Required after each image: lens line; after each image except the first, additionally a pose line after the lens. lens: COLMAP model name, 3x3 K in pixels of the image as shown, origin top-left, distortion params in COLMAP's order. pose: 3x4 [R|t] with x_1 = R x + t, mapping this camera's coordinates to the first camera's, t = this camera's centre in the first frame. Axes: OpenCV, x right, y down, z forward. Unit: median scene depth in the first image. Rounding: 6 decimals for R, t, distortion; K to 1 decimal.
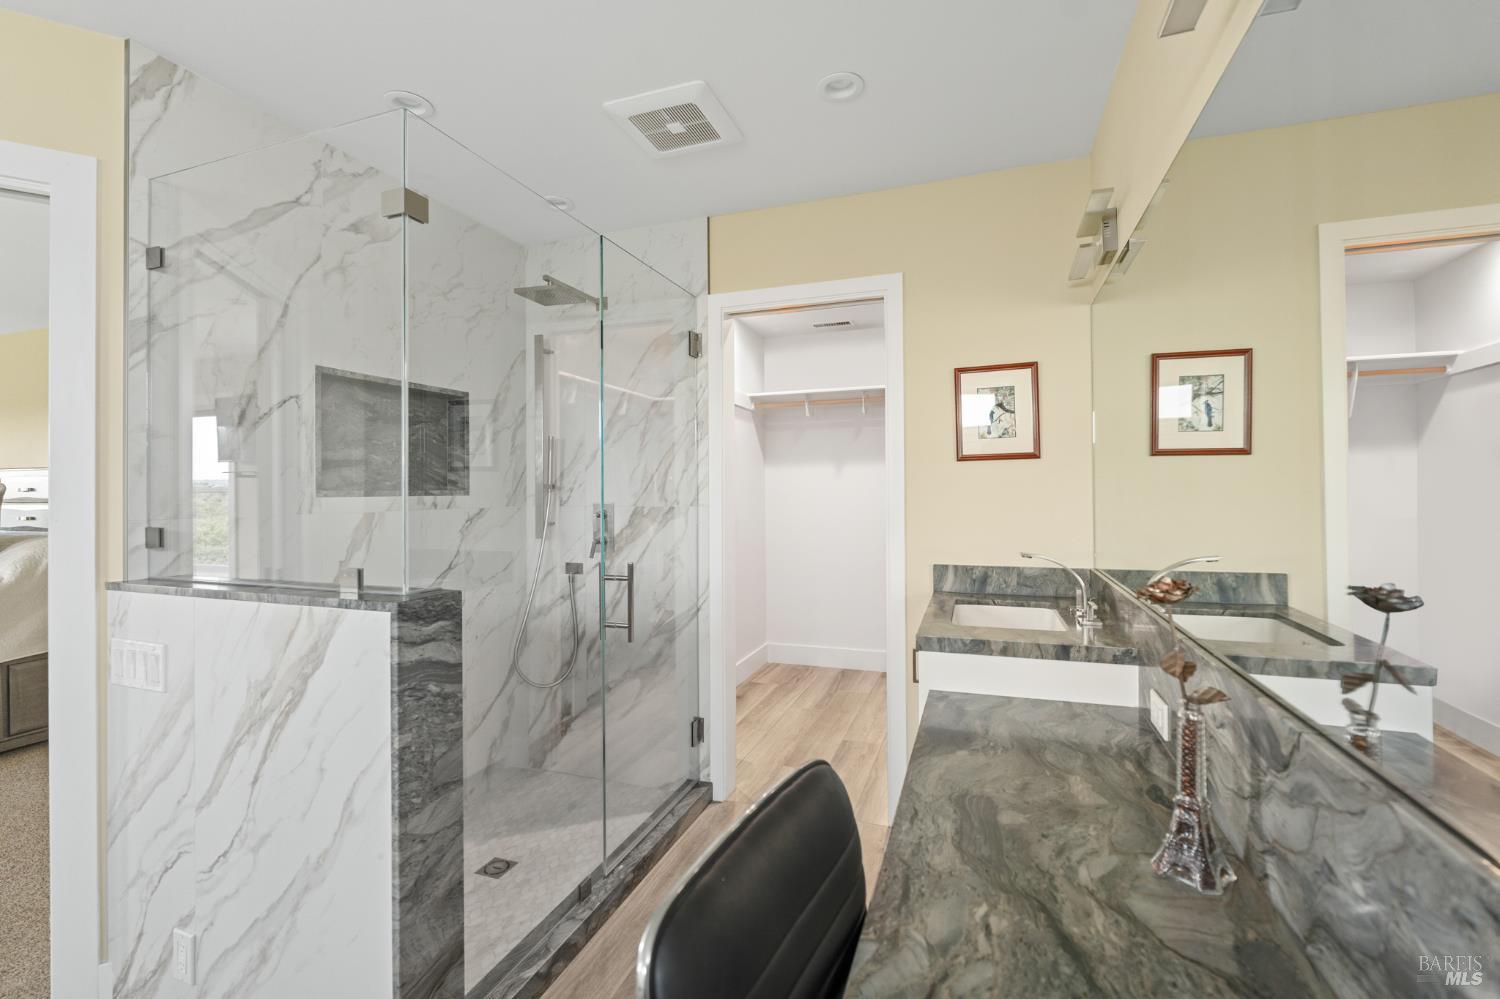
lens RADIAL K [[661.0, 0, 747.1], [0, 661.0, 486.7], [0, 0, 1]] dist [-0.008731, 0.001957]
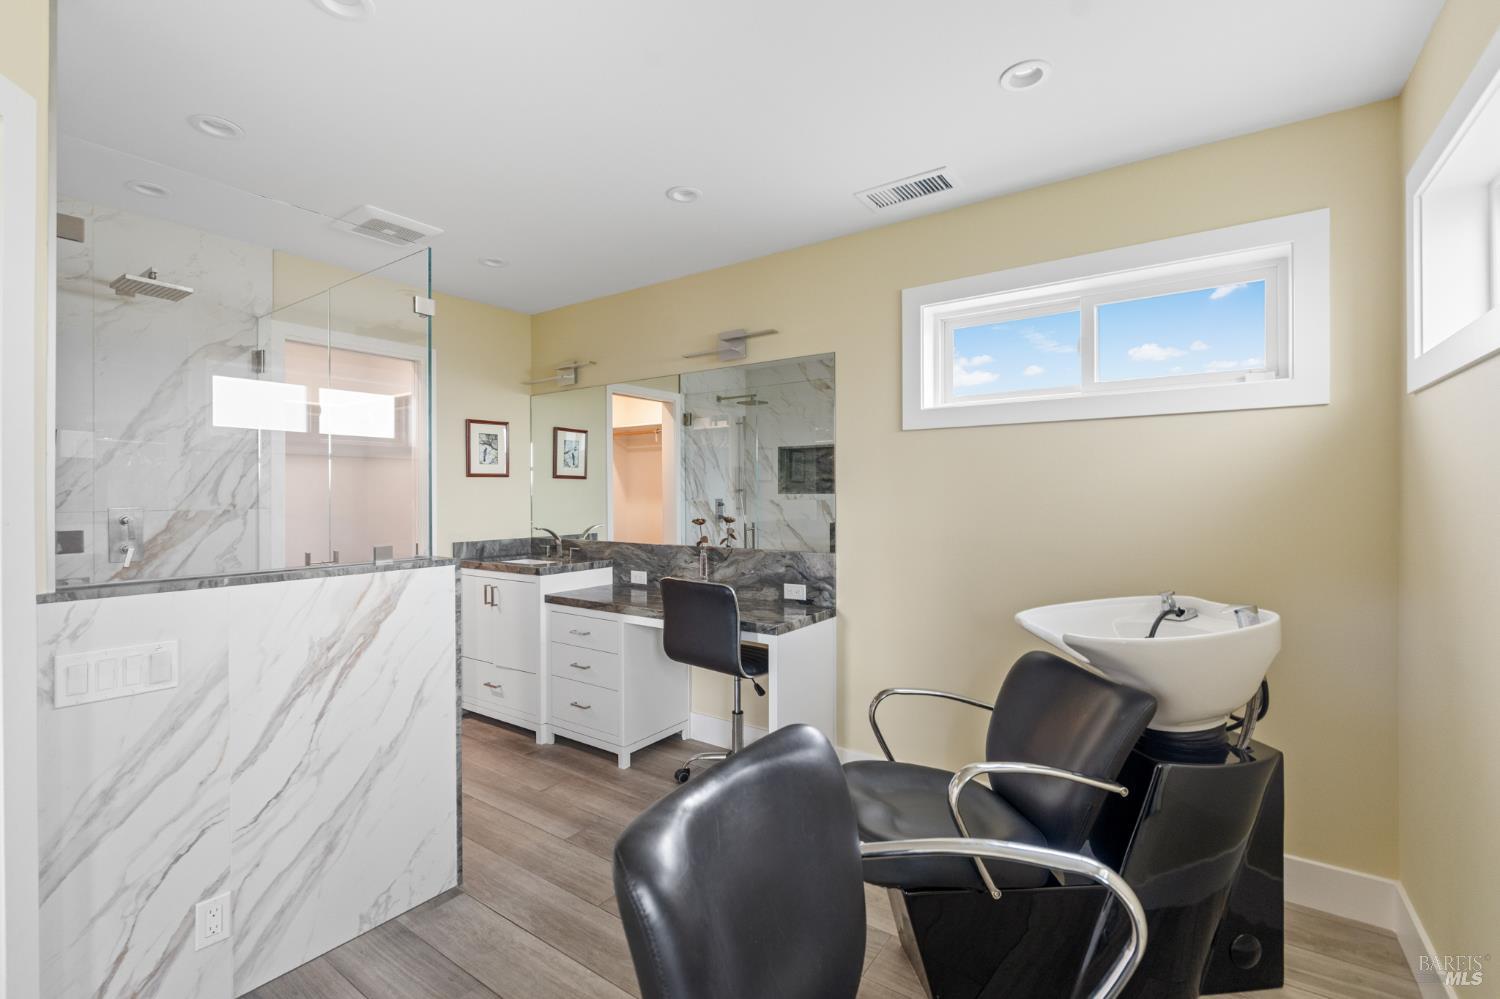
lens RADIAL K [[661.0, 0, 750.4], [0, 661.0, 498.4], [0, 0, 1]] dist [-0.008731, 0.001957]
pose [[0.265541, -0.000177, 0.964100, -1.743056], [-0.003783, 0.999992, 0.001226, 0.014853], [-0.964092, -0.003972, 0.265538, -0.147073]]
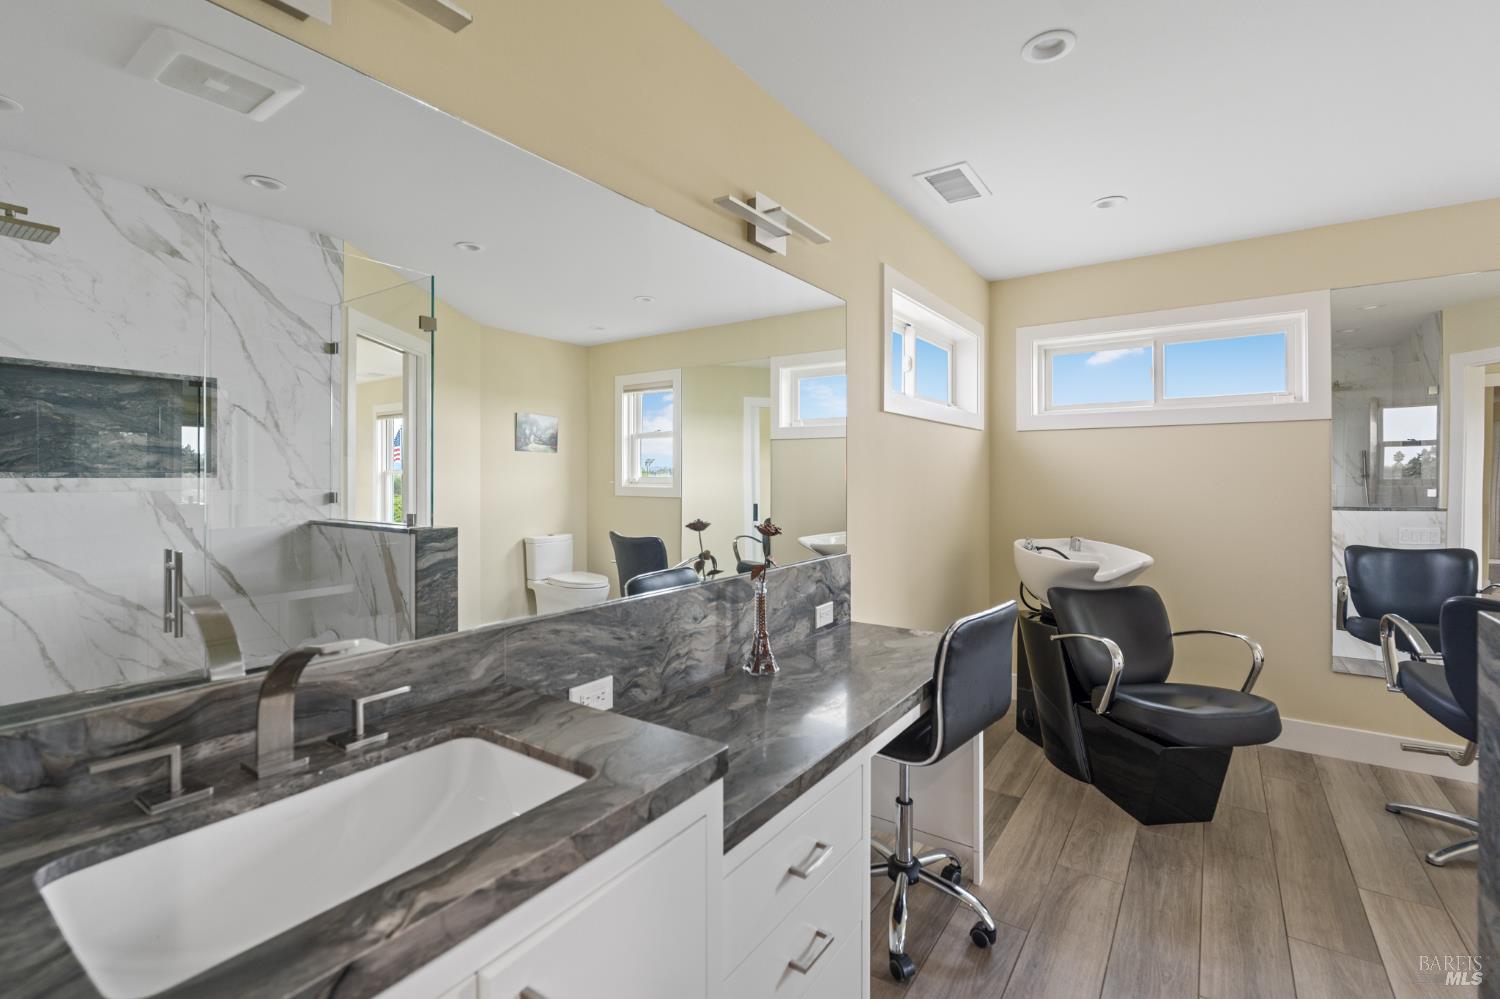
lens RADIAL K [[661.0, 0, 743.0], [0, 661.0, 476.3], [0, 0, 1]] dist [-0.008731, 0.001957]
pose [[-0.965052, 0.004970, 0.262012, 0.122014], [0.003073, 0.999966, -0.007650, 0.008390], [-0.262041, -0.006578, -0.965034, 1.803643]]
